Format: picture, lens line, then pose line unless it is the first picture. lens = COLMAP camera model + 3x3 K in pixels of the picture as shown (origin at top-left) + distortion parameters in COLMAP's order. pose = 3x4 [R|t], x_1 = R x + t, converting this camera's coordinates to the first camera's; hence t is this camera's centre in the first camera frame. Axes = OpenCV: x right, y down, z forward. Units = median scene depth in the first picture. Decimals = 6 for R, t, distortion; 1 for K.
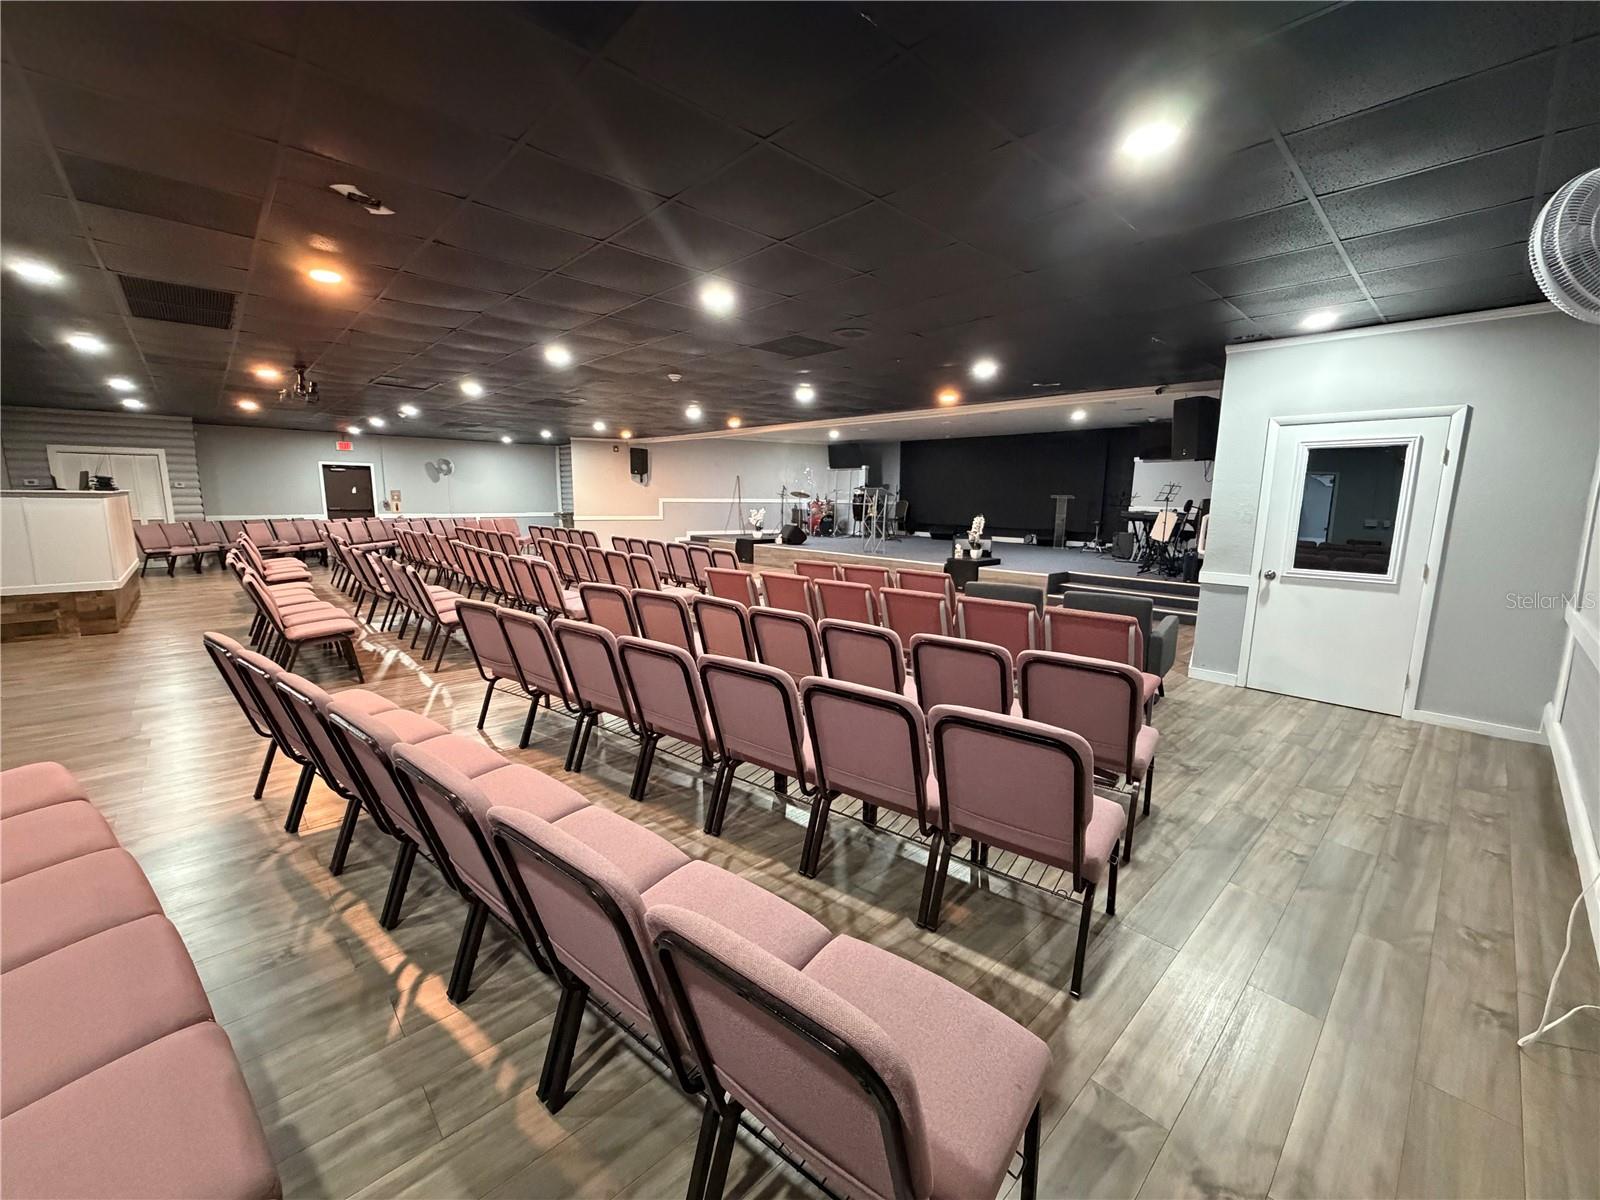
lens RADIAL K [[639.9, 0, 794.2], [0, 639.9, 603.0], [0, 0, 1]] dist [0.001049, 0.000384]
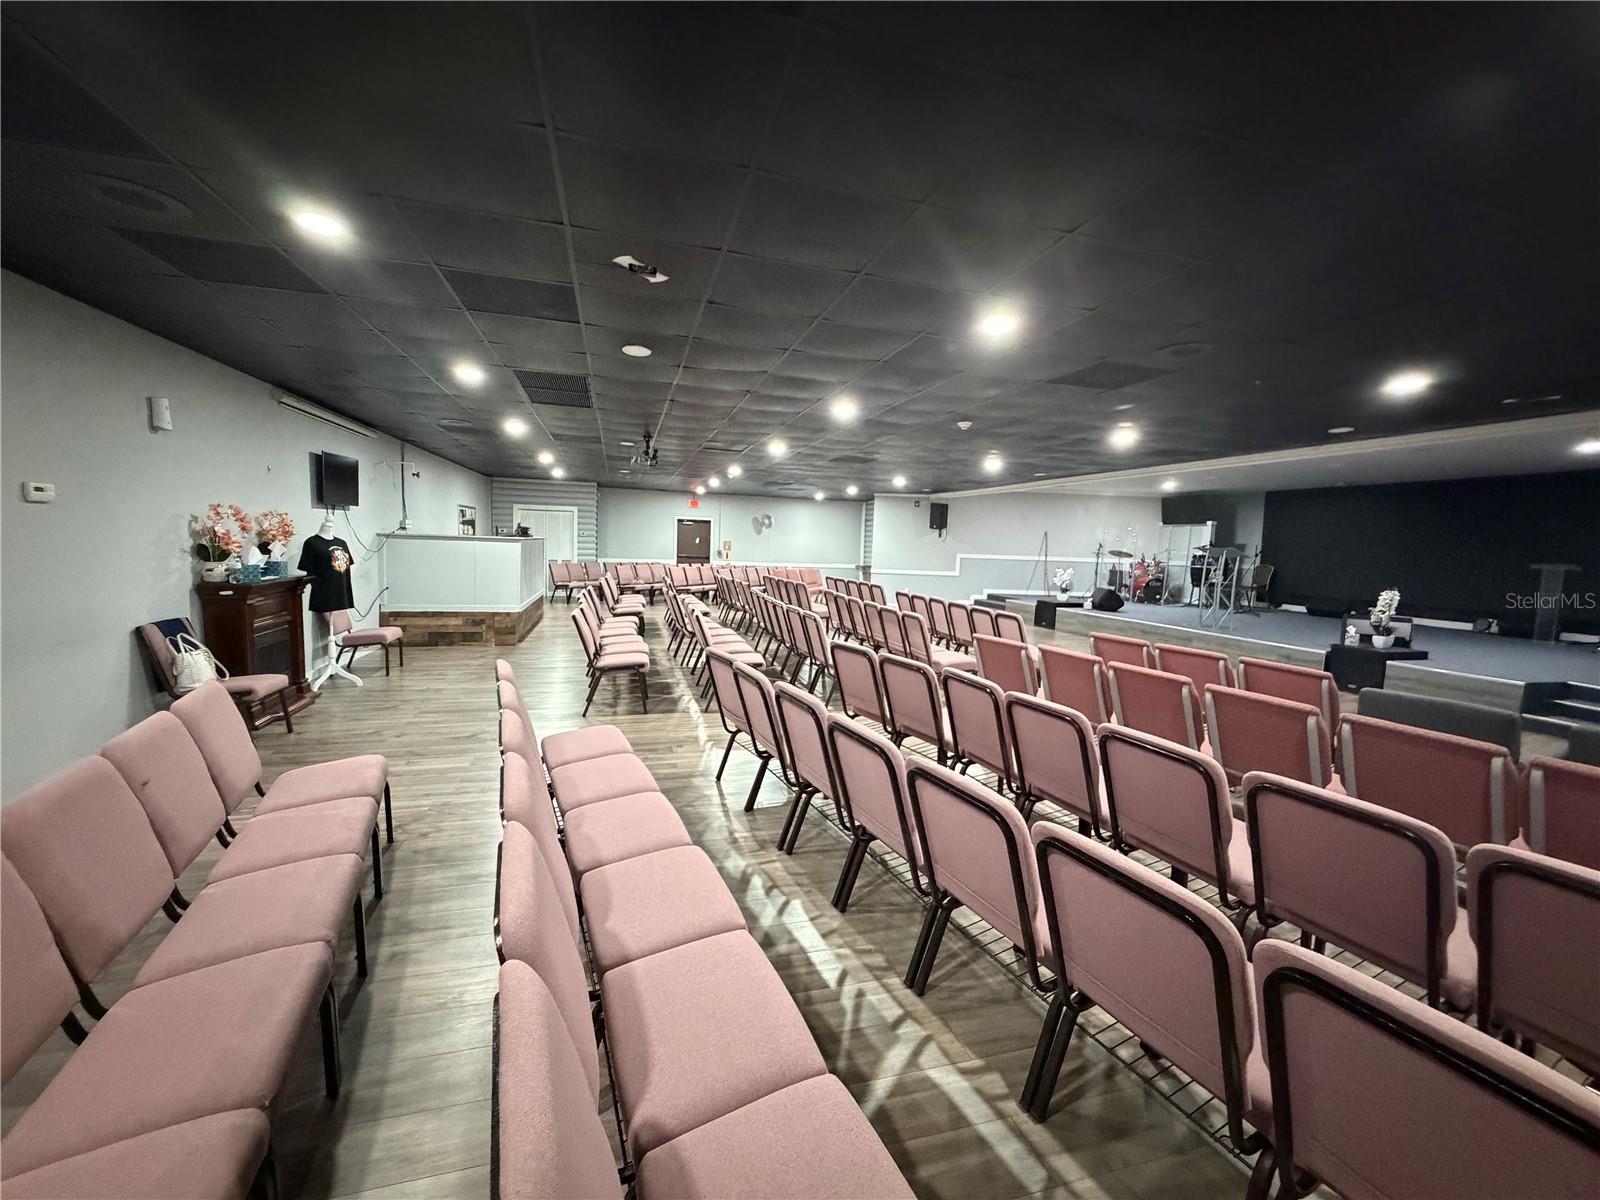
lens RADIAL K [[639.9, 0, 794.2], [0, 639.9, 603.0], [0, 0, 1]] dist [0.001049, 0.000384]
pose [[0.890253, 0.060909, -0.451376, 0.017653], [-0.098712, 0.993266, -0.060658, -0.010907], [0.444641, 0.098557, 0.890270, 0.060152]]
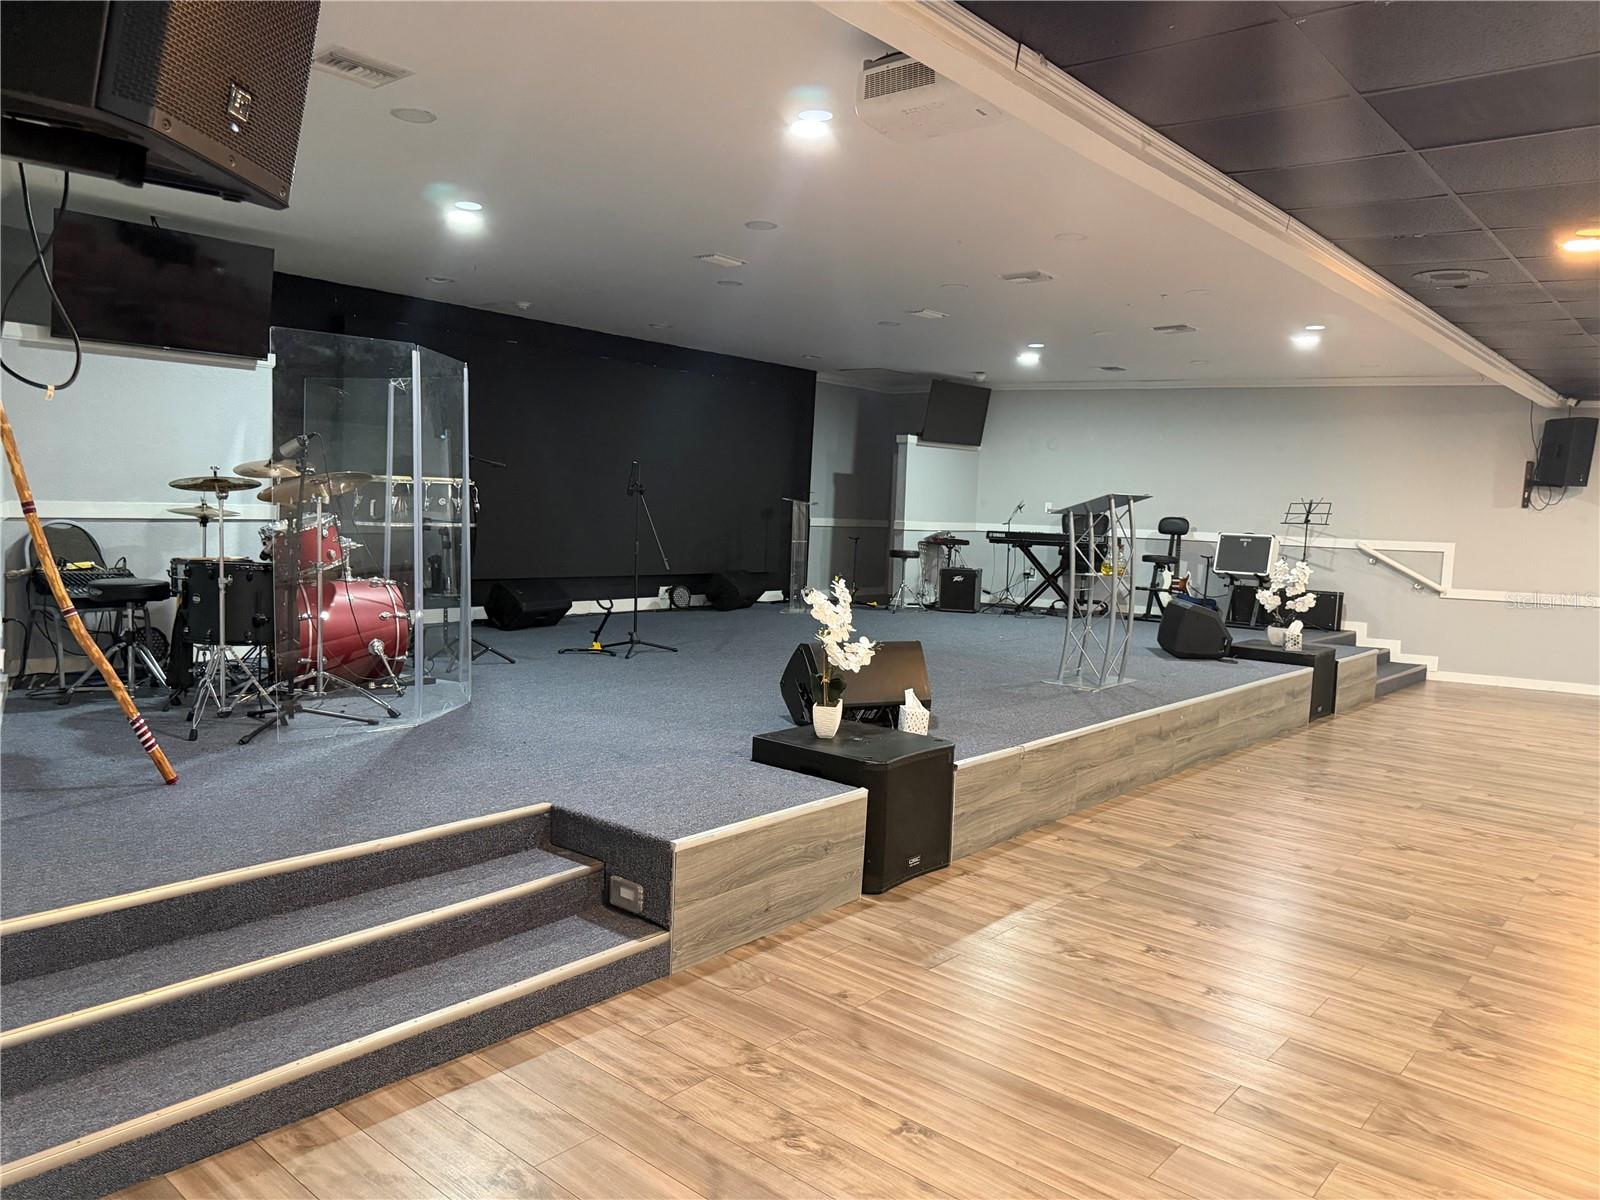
lens RADIAL K [[1133.3, 0, 800.0], [0, 1133.3, 600.0], [0, 0, 1]] dist [-0.000170, -0.002587]
pose [[-0.096380, -0.098368, 0.990472, -0.545963], [0.130468, 0.985270, 0.110547, -0.248576], [-0.986757, 0.139880, -0.082127, 1.435344]]
